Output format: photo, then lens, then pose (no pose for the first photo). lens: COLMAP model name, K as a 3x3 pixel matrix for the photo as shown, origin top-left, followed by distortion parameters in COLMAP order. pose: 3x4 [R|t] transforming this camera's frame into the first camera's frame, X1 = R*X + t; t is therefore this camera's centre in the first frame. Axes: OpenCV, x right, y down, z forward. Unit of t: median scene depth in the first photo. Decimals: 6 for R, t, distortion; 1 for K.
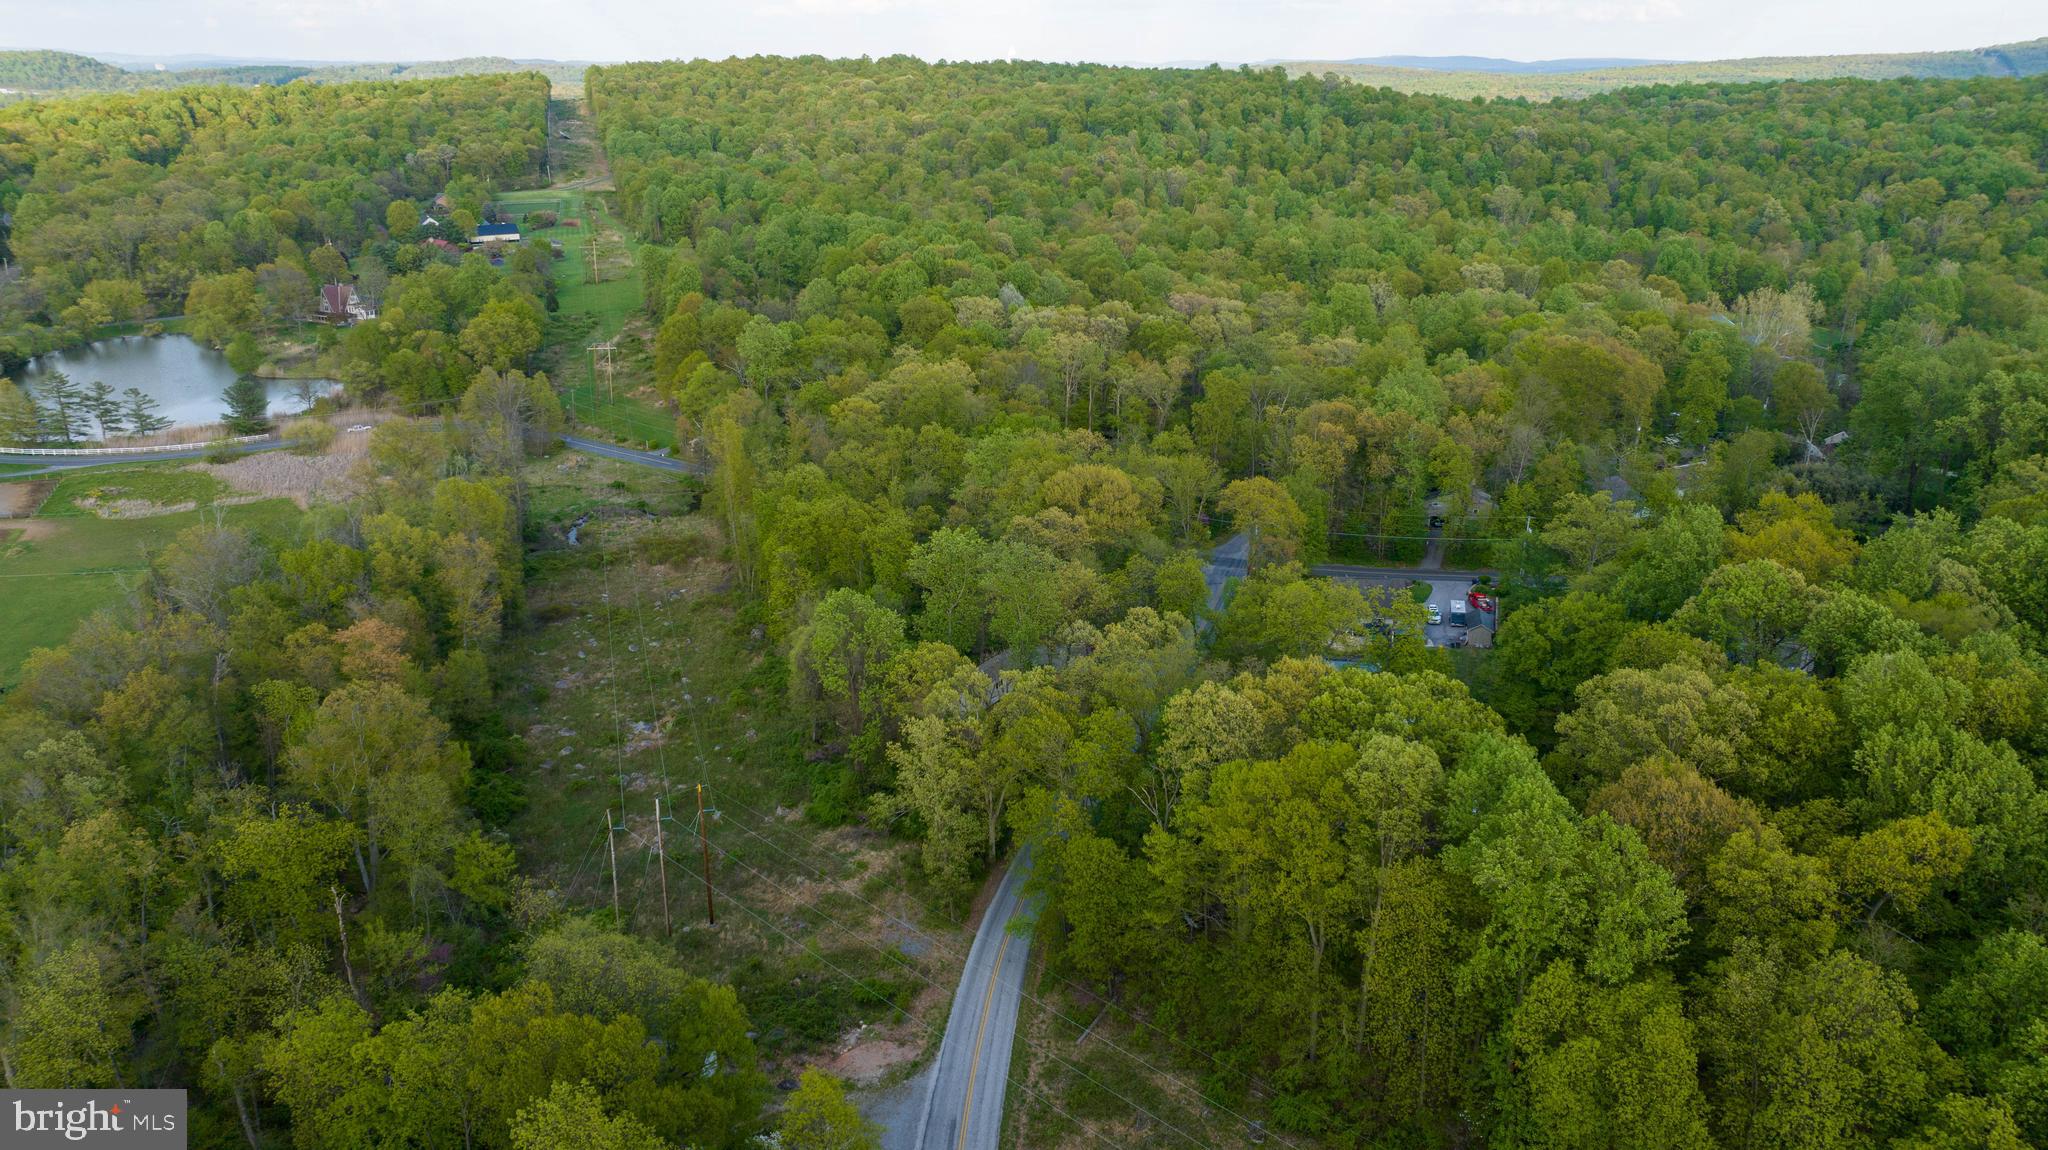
lens RADIAL K [[1444.6, 0, 1018.3], [0, 1444.6, 576.6], [0, 0, 1]] dist [-0.043052, 0.047861]
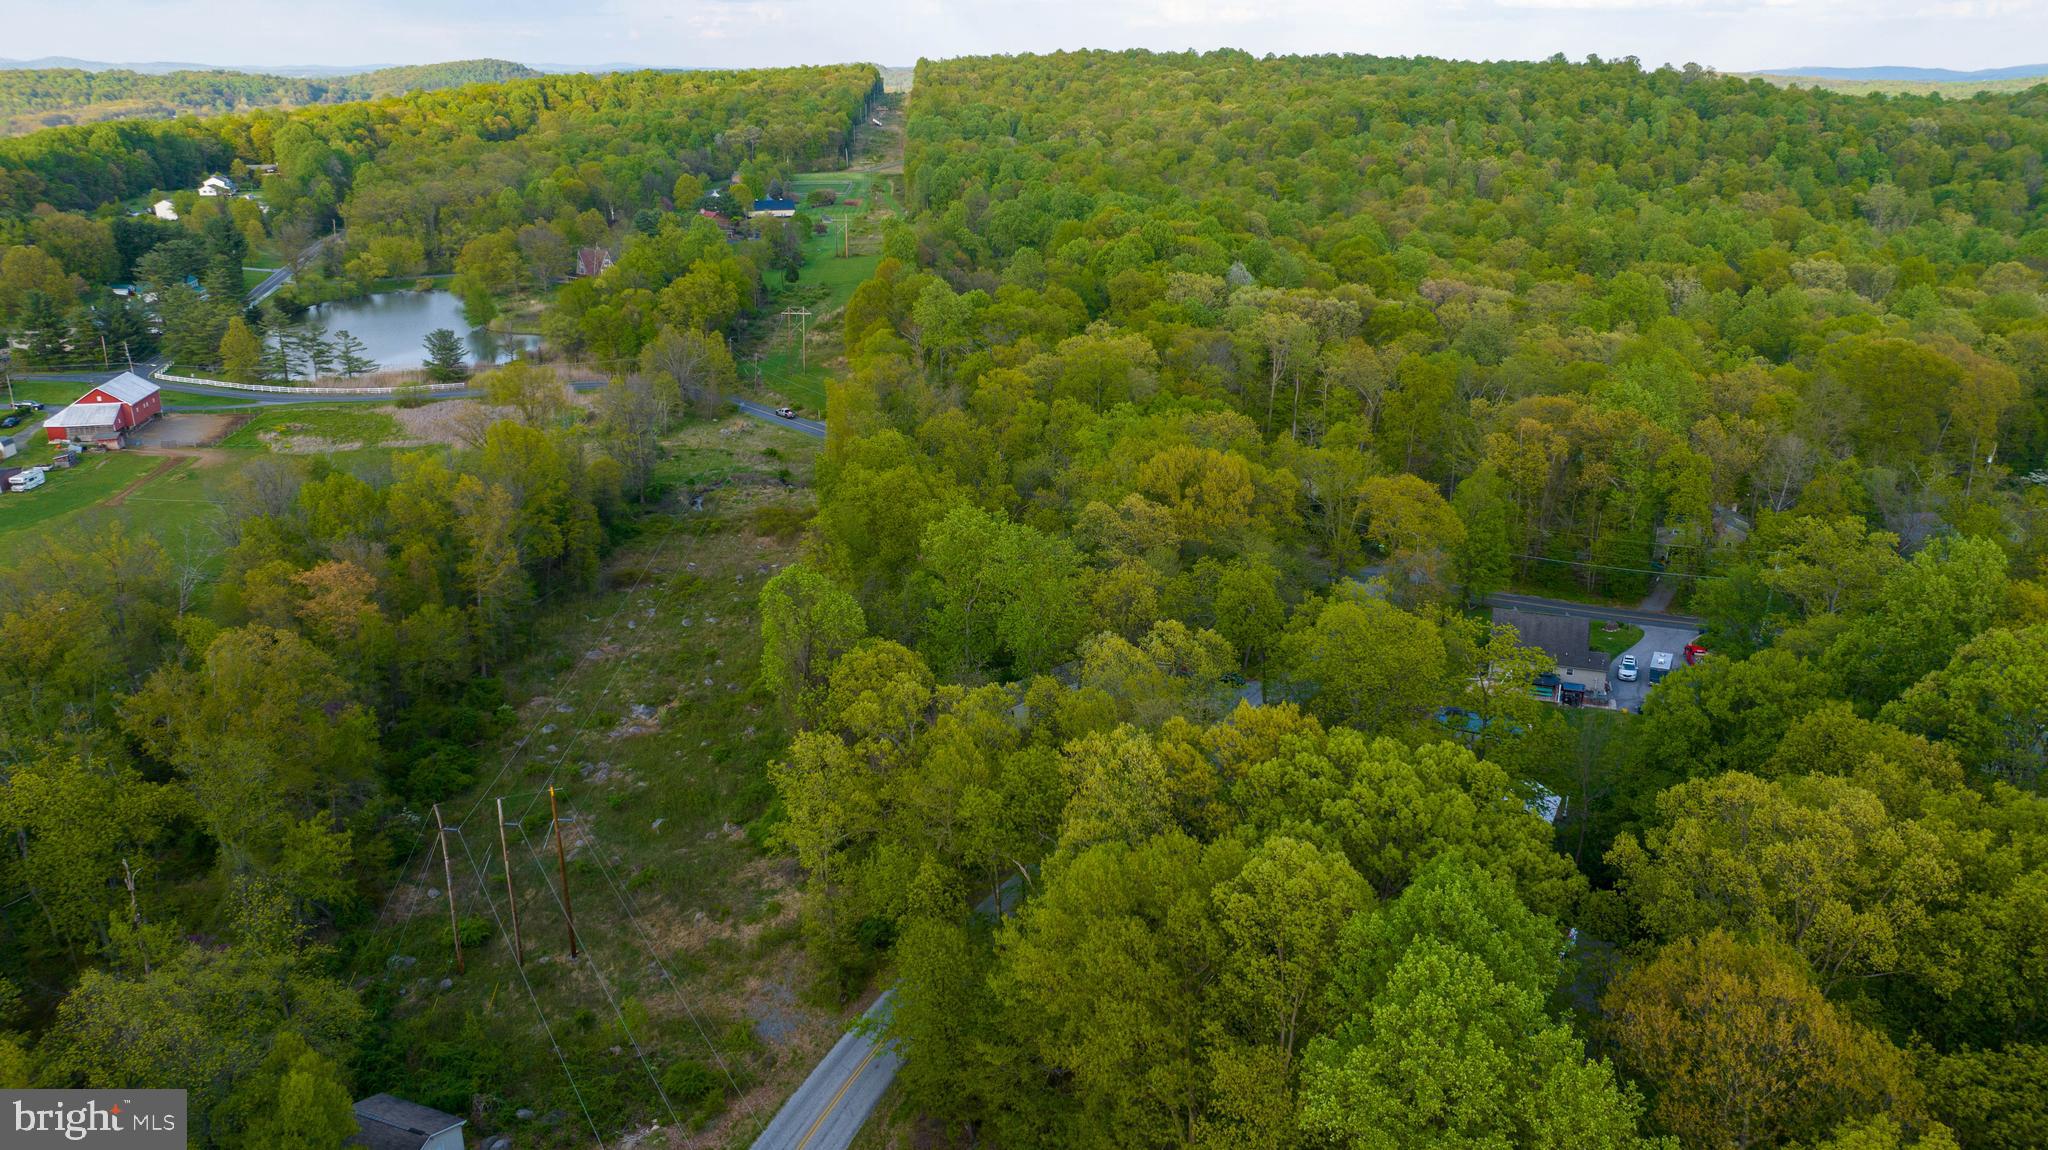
lens RADIAL K [[1444.6, 0, 1015.7], [0, 1444.6, 572.8], [0, 0, 1]] dist [-0.043052, 0.047861]
pose [[0.971712, 0.078757, -0.222652, 0.107051], [-0.080583, 0.996747, 0.000886, 0.001030], [0.221998, 0.017081, 0.974898, 0.138324]]
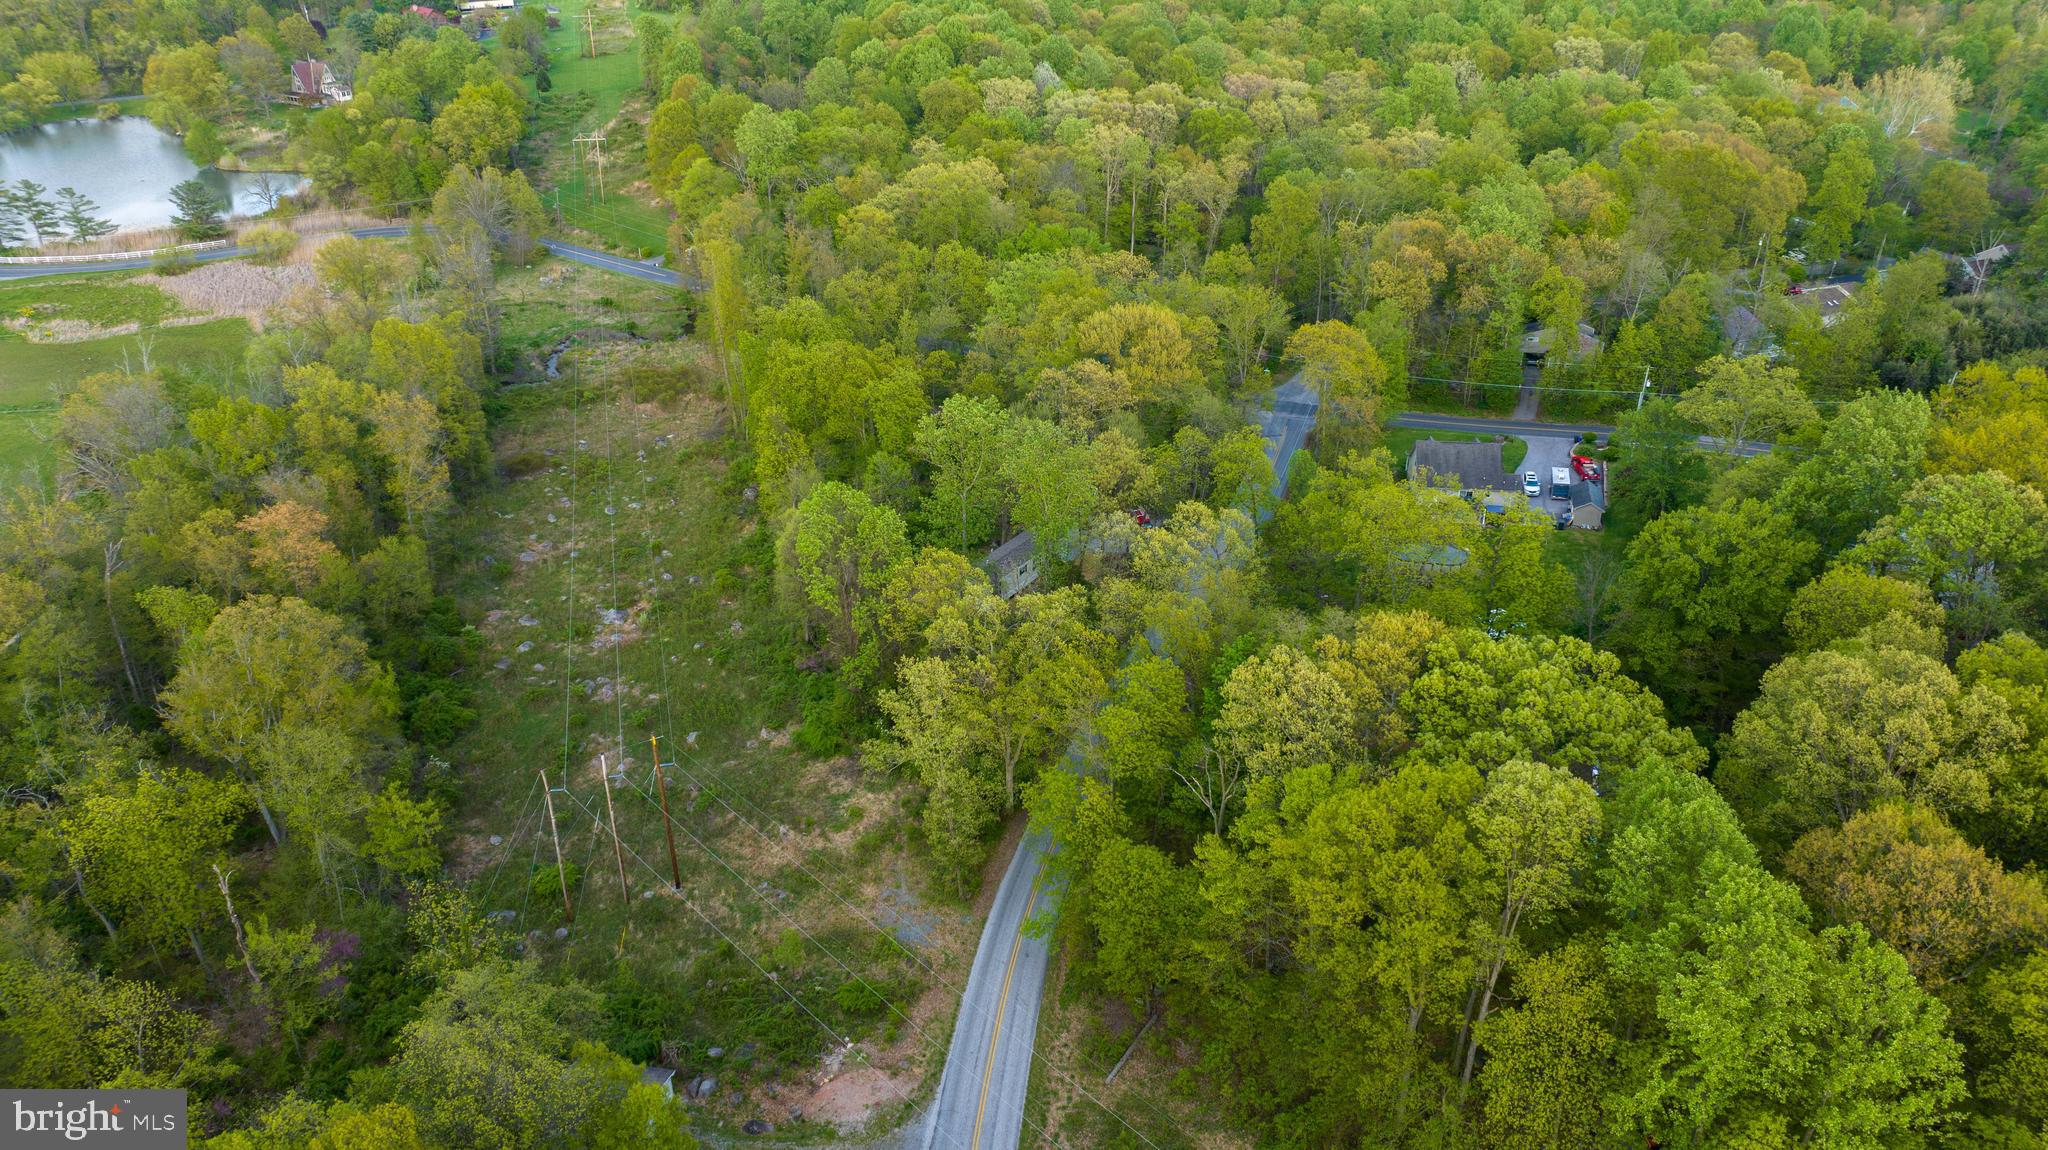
lens RADIAL K [[1444.6, 0, 1018.9], [0, 1444.6, 581.3], [0, 0, 1]] dist [-0.043052, 0.047861]
pose [[0.999661, 0.008453, -0.024623, 0.003885], [-0.004463, 0.987462, 0.157796, -0.039257], [0.025648, -0.157633, 0.987165, 0.106855]]
